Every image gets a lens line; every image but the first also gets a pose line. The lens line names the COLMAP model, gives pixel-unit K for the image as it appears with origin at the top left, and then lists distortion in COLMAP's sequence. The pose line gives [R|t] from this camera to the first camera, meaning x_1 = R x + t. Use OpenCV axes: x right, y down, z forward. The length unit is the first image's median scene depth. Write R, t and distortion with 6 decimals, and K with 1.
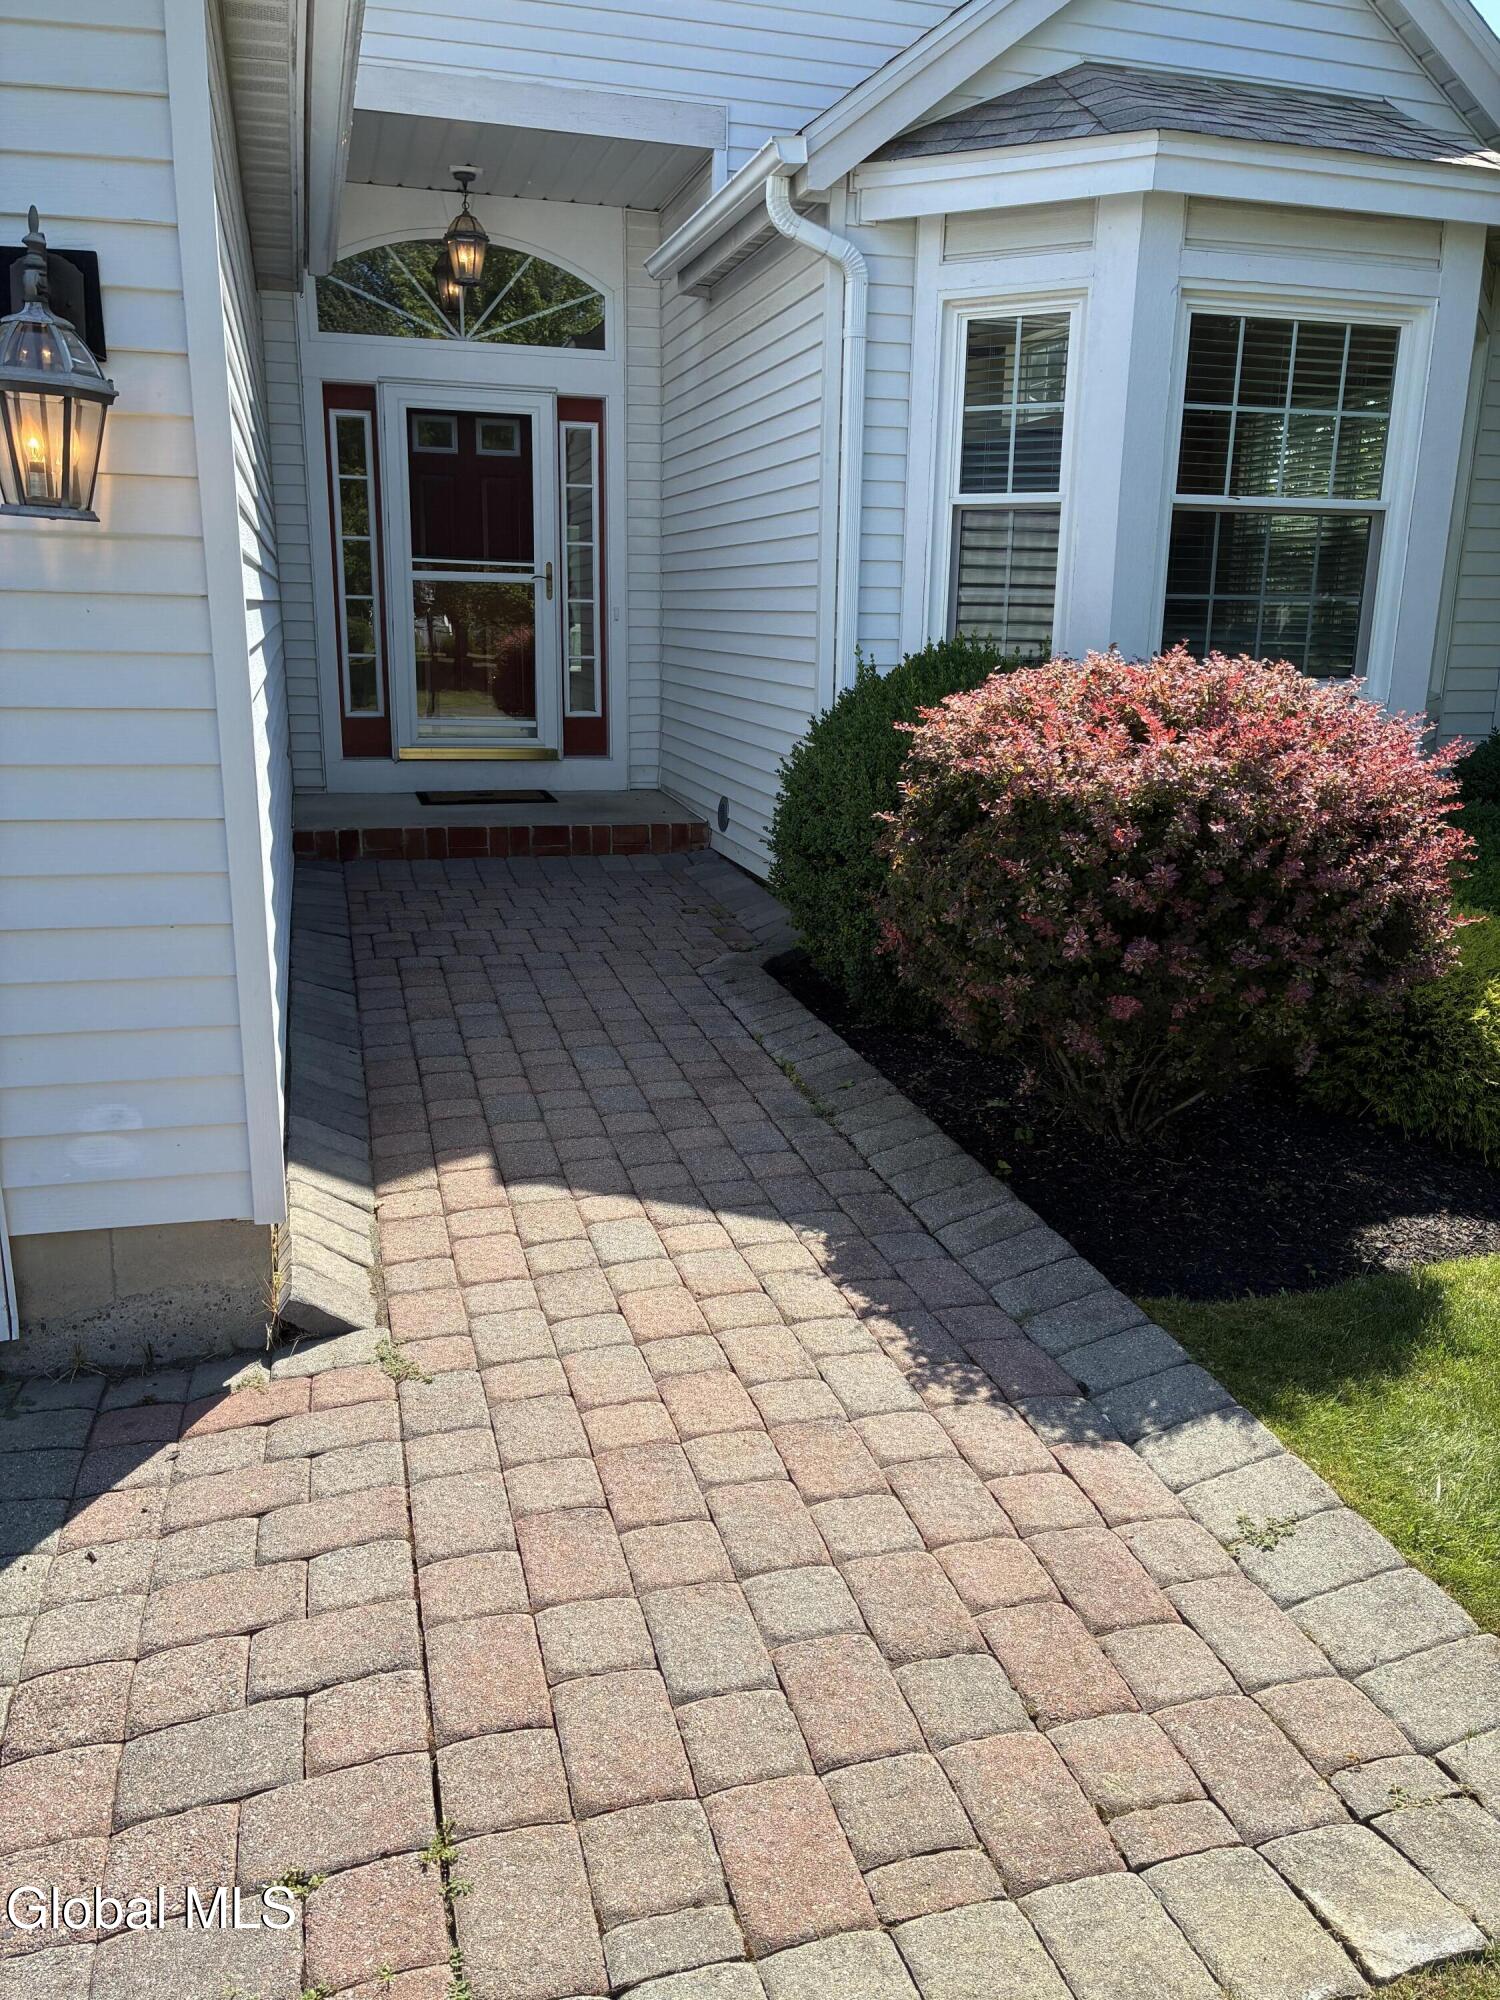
lens RADIAL K [[1512.2, 0, 767.9], [0, 1512.2, 1021.1], [0, 0, 1]] dist [0.044992, -0.057582]
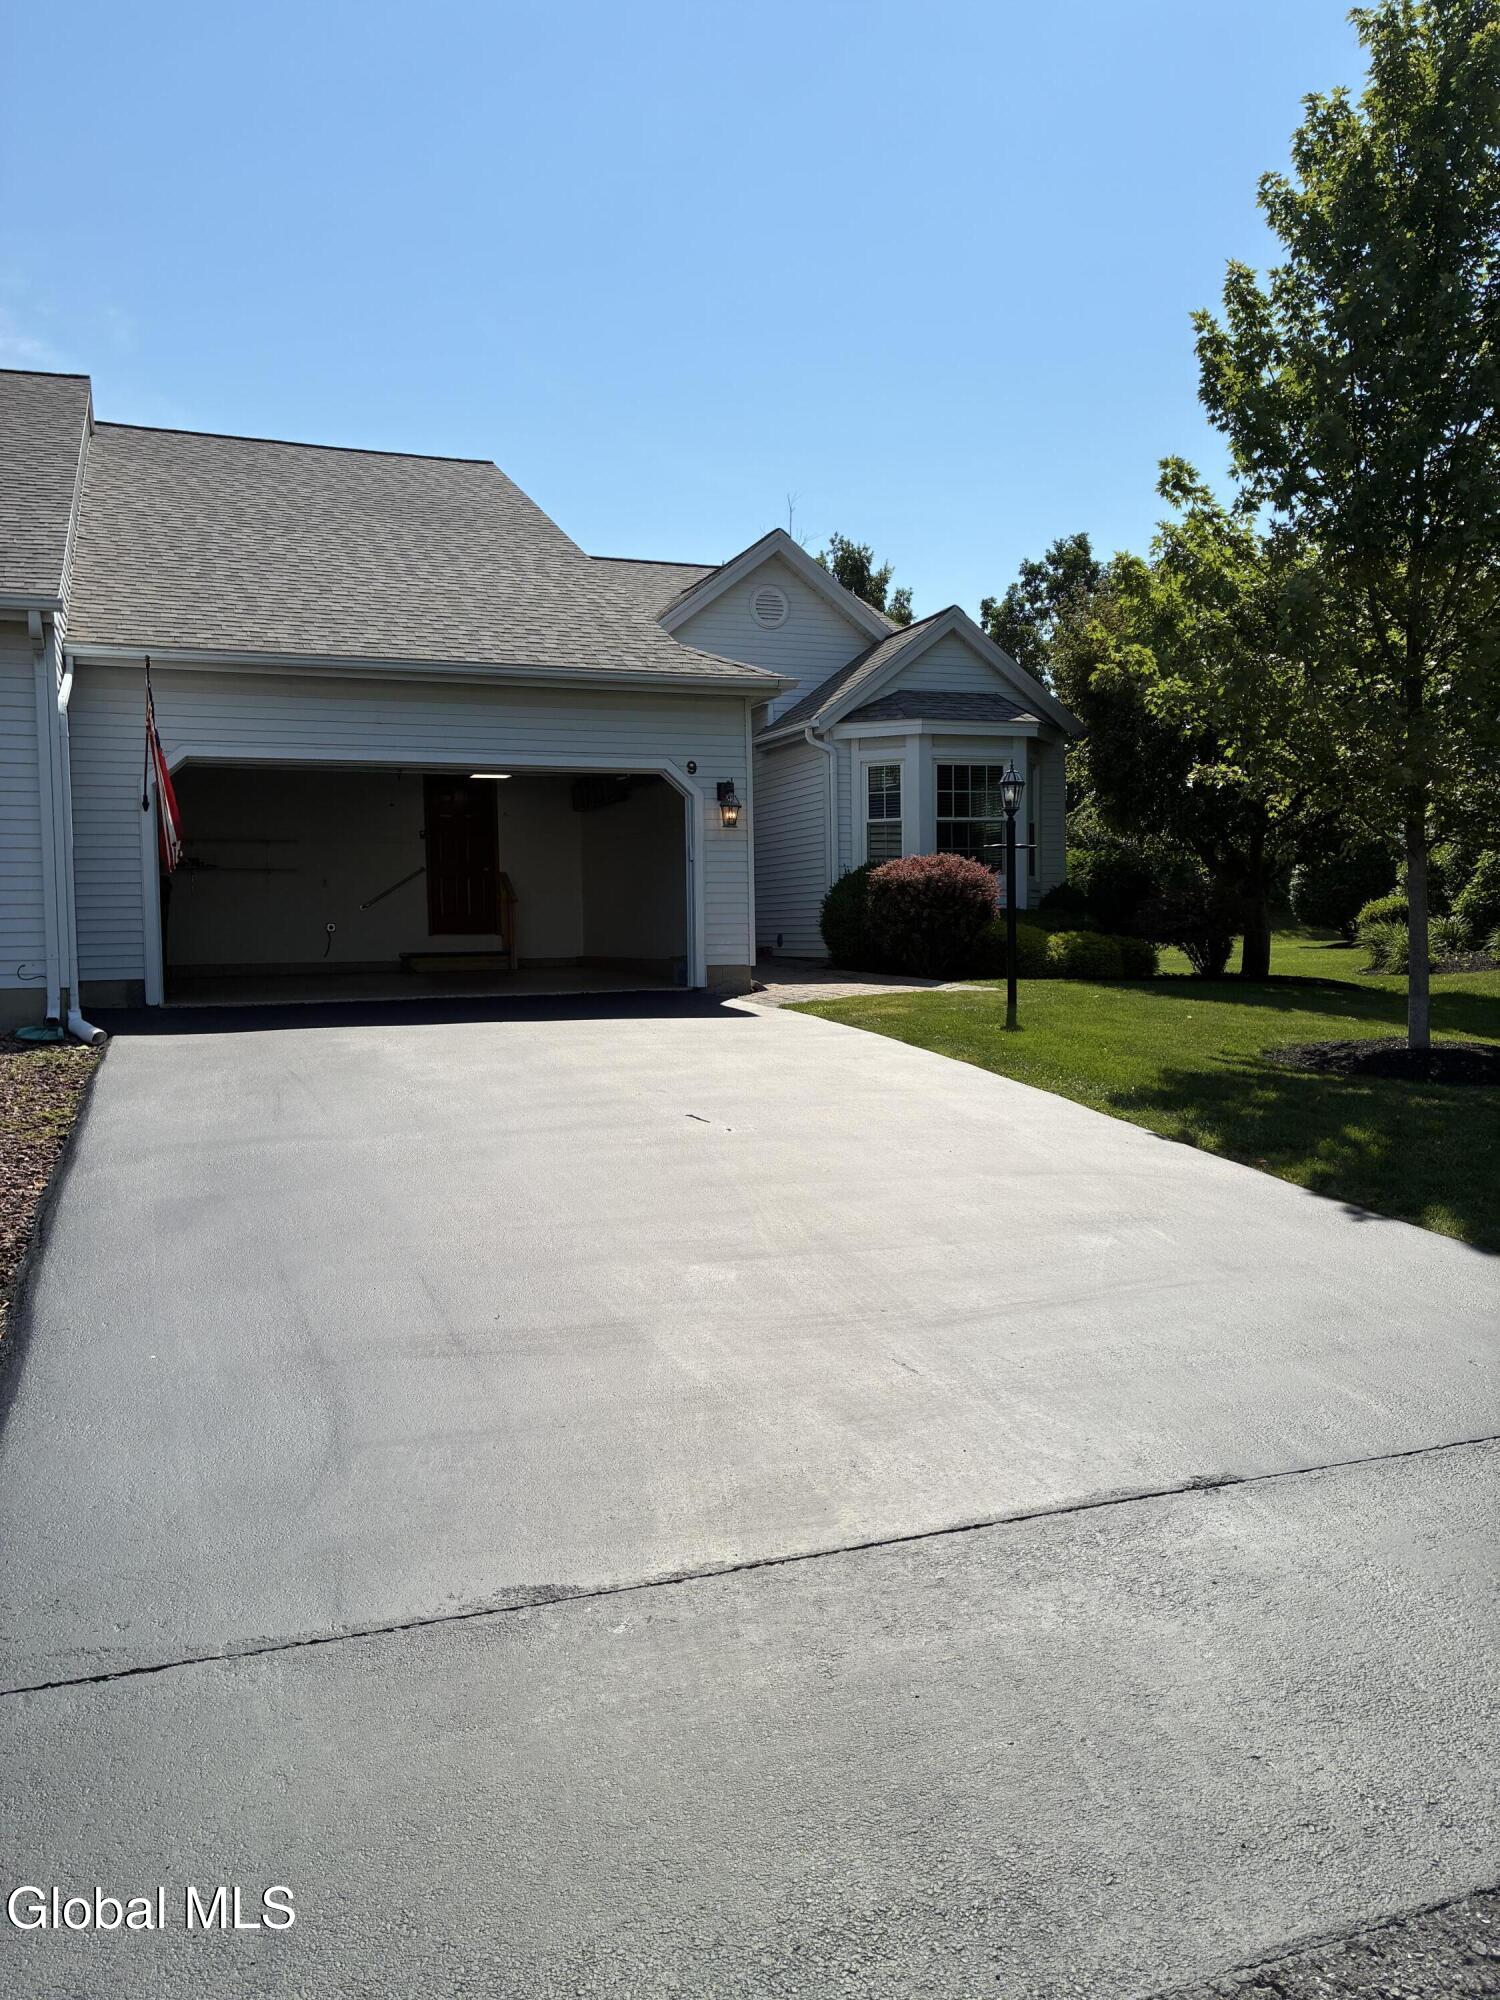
lens RADIAL K [[1512.2, 0, 739.1], [0, 1512.2, 992.4], [0, 0, 1]] dist [0.044992, -0.057582]
pose [[0.996877, -0.035427, 0.070582, -0.386878], [0.050268, 0.973951, -0.221117, 0.698306], [-0.060910, 0.223974, 0.972690, -1.996677]]
